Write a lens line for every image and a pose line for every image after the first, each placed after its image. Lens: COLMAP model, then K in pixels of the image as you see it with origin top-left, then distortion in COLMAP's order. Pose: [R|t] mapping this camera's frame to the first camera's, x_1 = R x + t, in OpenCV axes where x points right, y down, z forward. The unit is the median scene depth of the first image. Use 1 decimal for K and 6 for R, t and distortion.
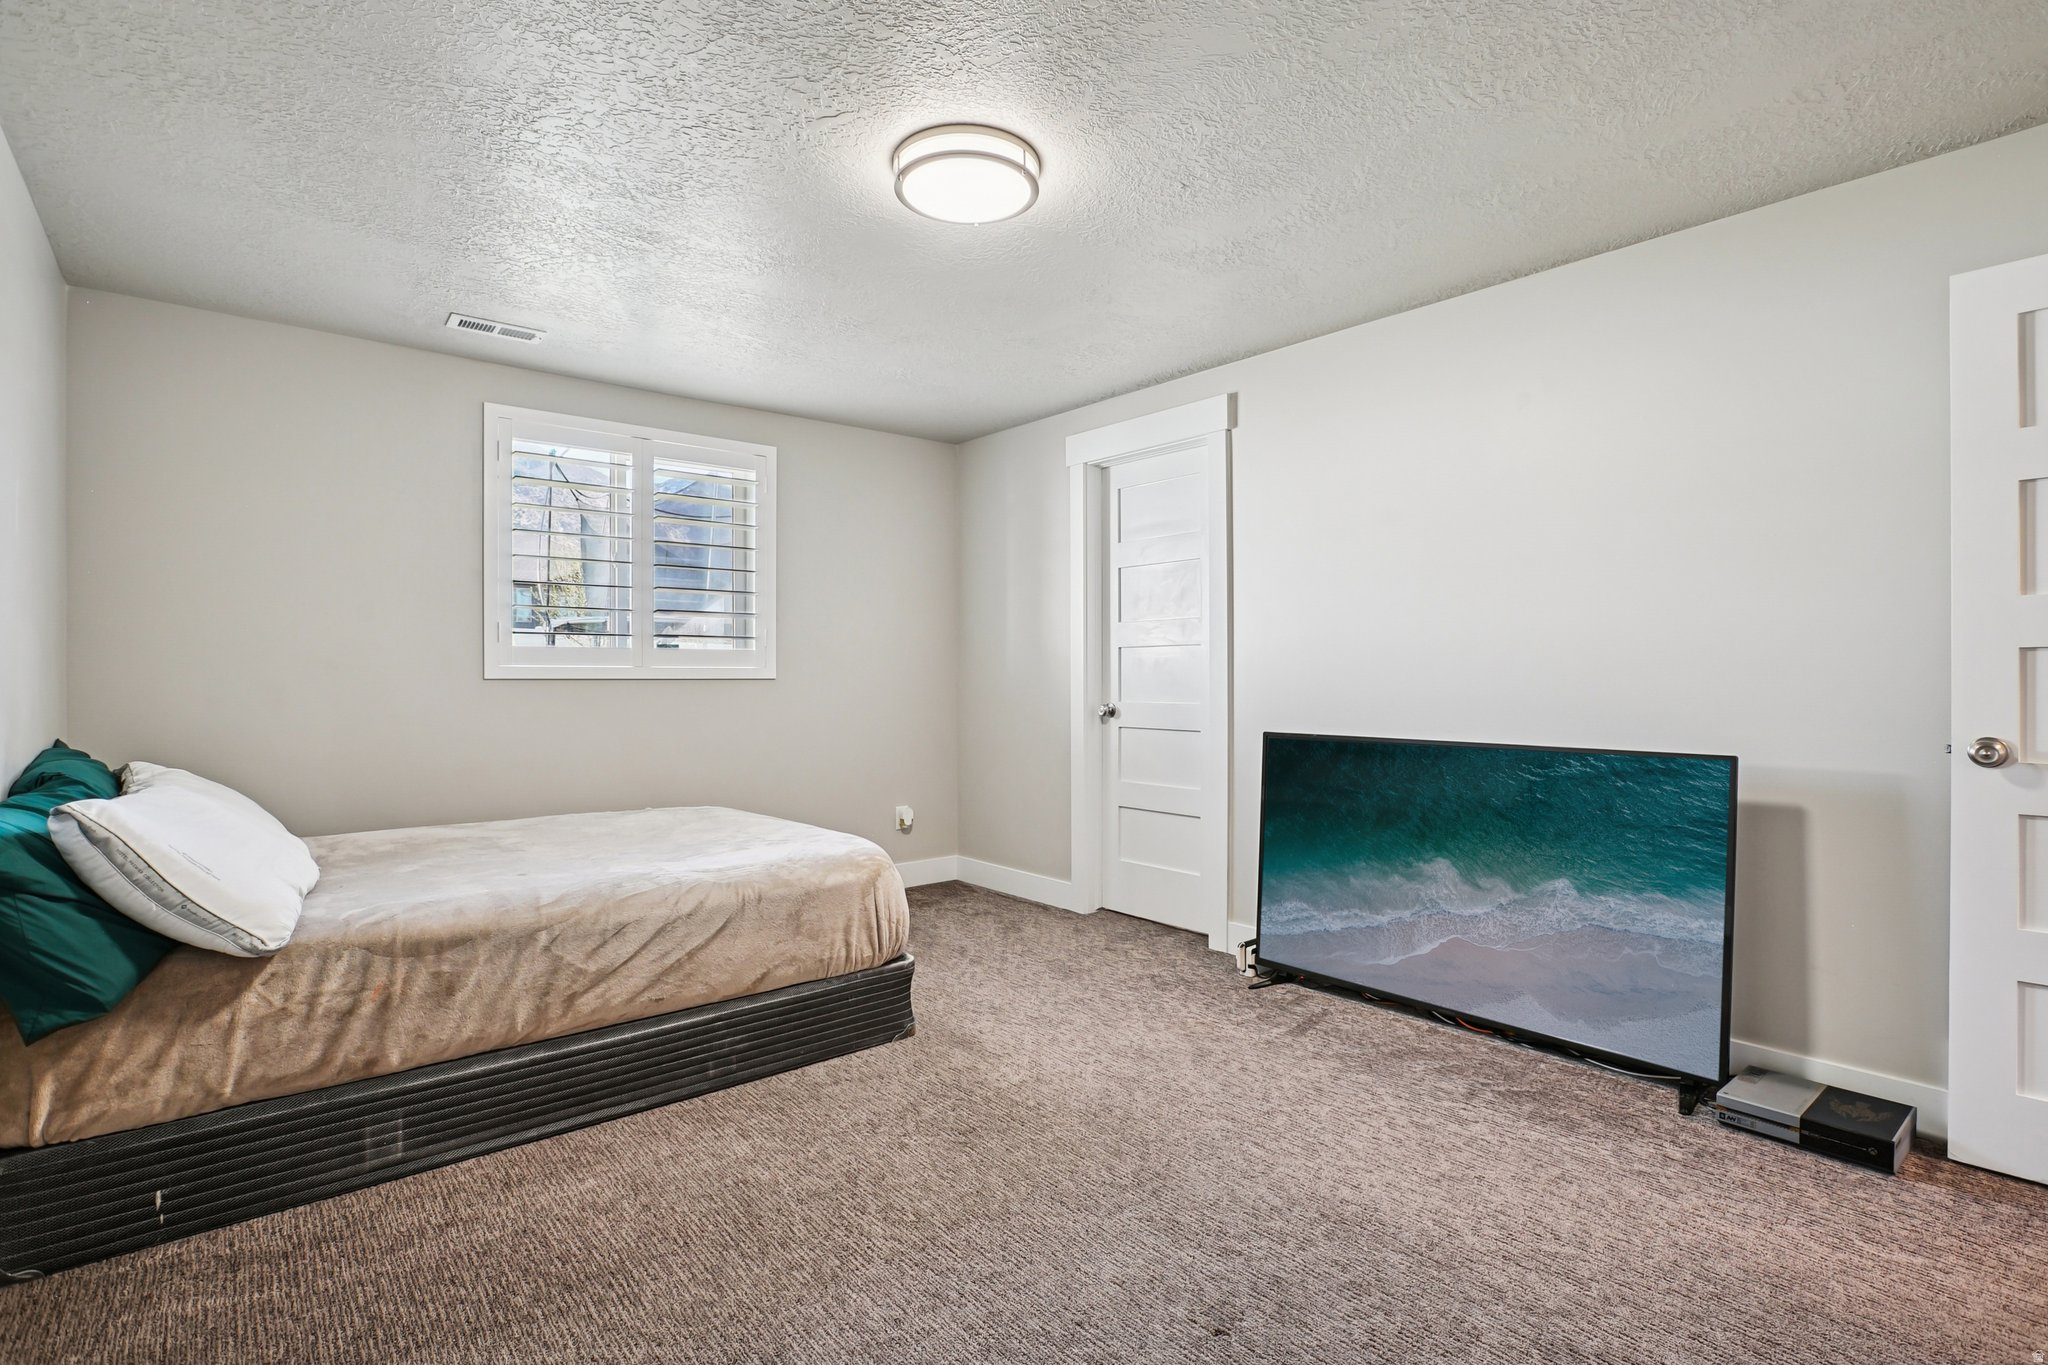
lens RADIAL K [[1000.0, 0, 1041.3], [0, 1000.0, 681.3], [0, 0, 1]] dist [-0.046139, 0.022113]
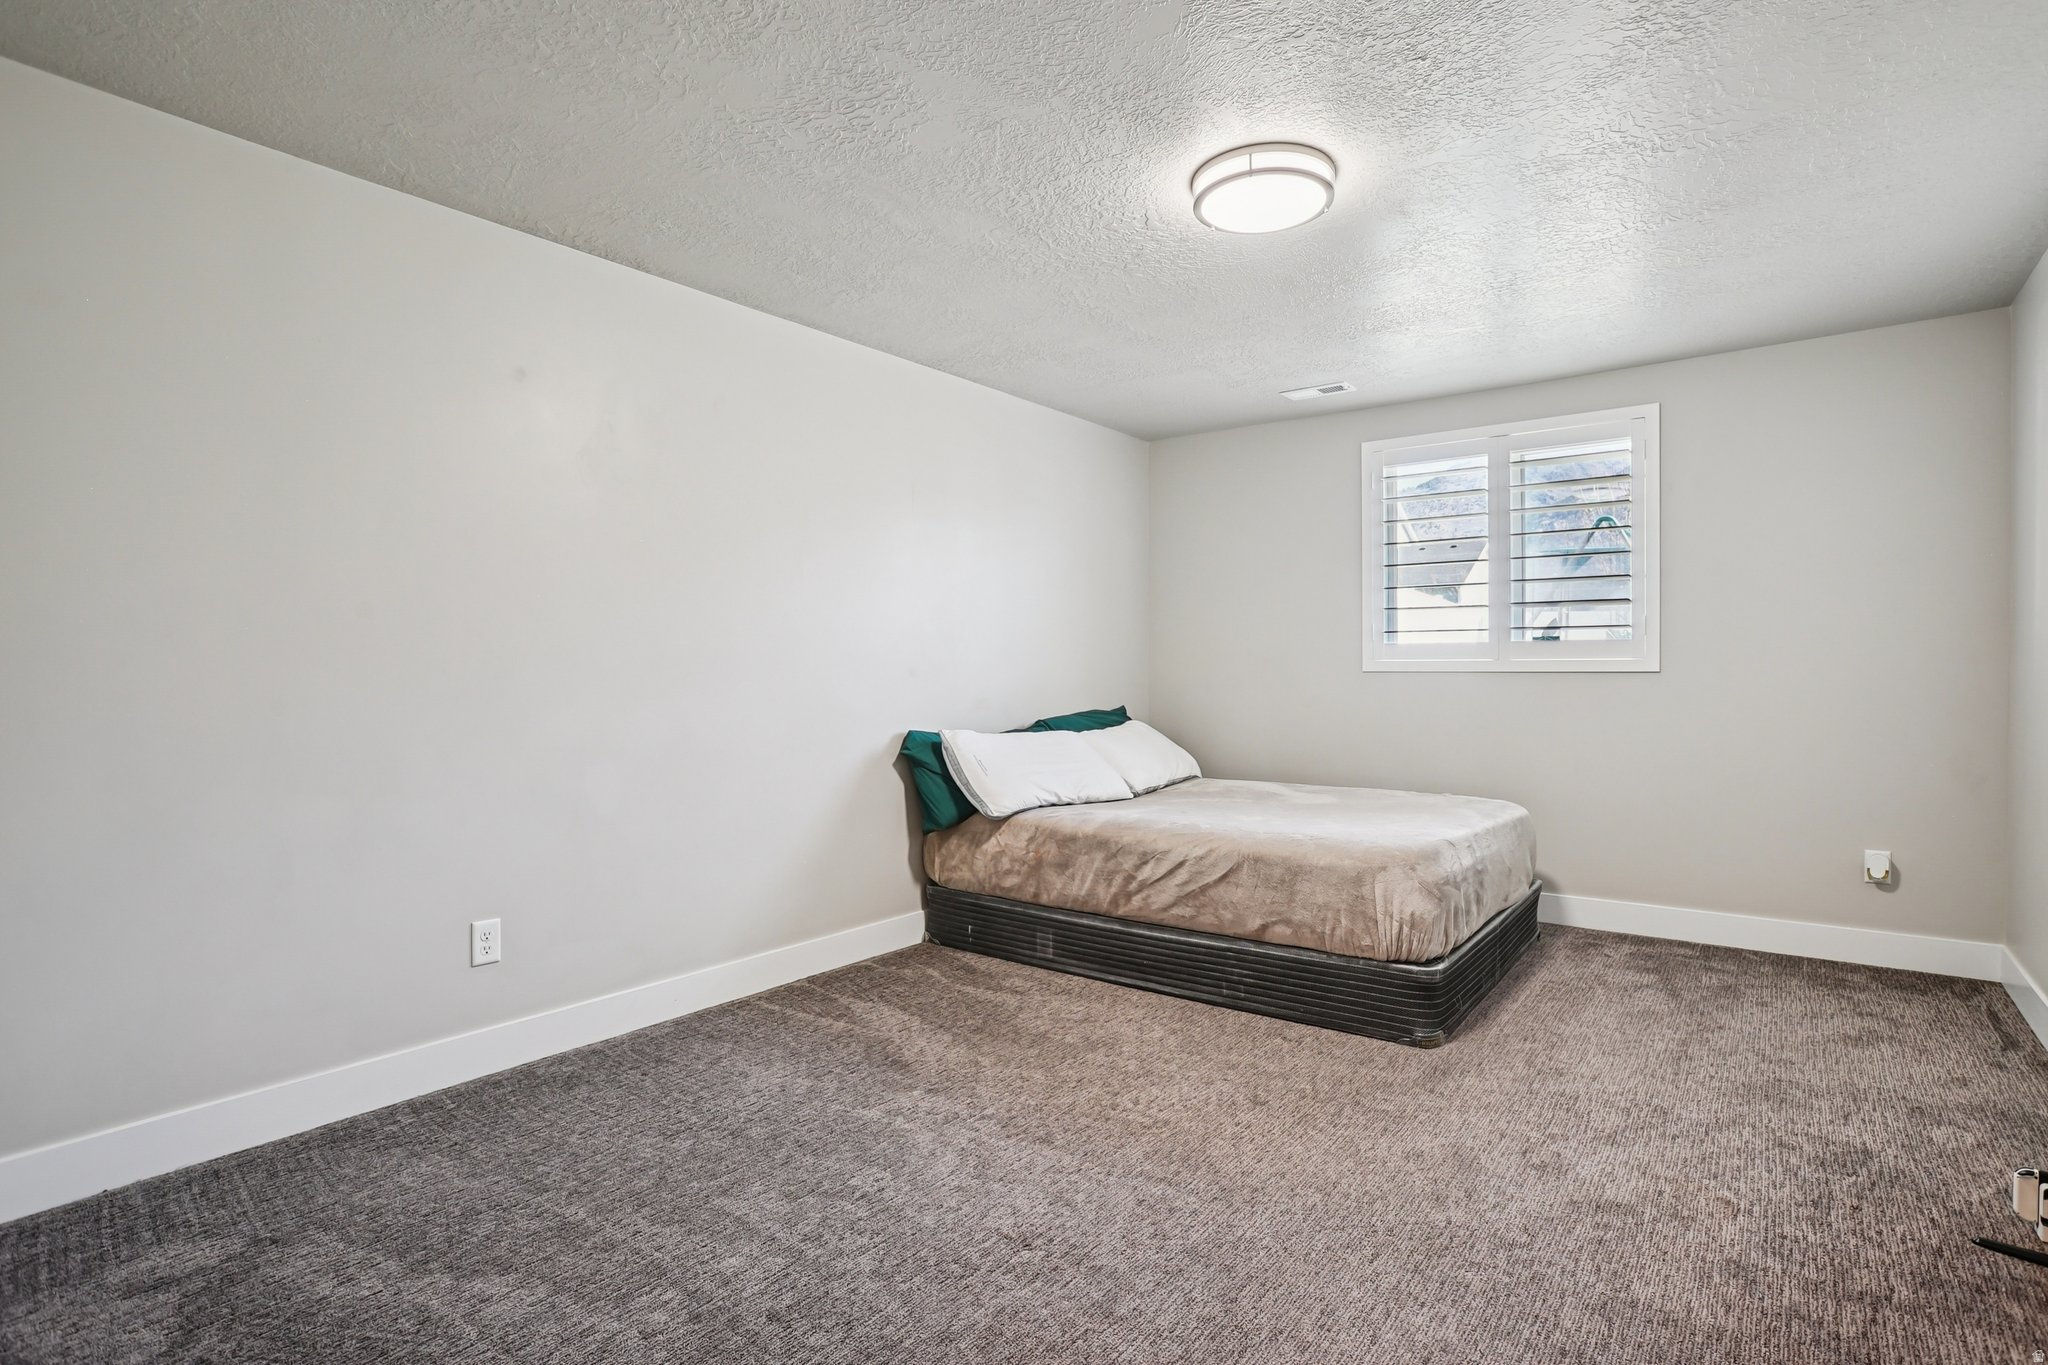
lens RADIAL K [[1042.4, 0, 1043.1], [0, 1042.4, 673.3], [0, 0, 1]] dist [-0.051284, 0.029872]
pose [[0.193458, 0.003367, -0.981103, 0.914942], [-0.000635, 0.999994, 0.003306, -0.004956], [0.981108, -0.000017, 0.193459, 0.544312]]
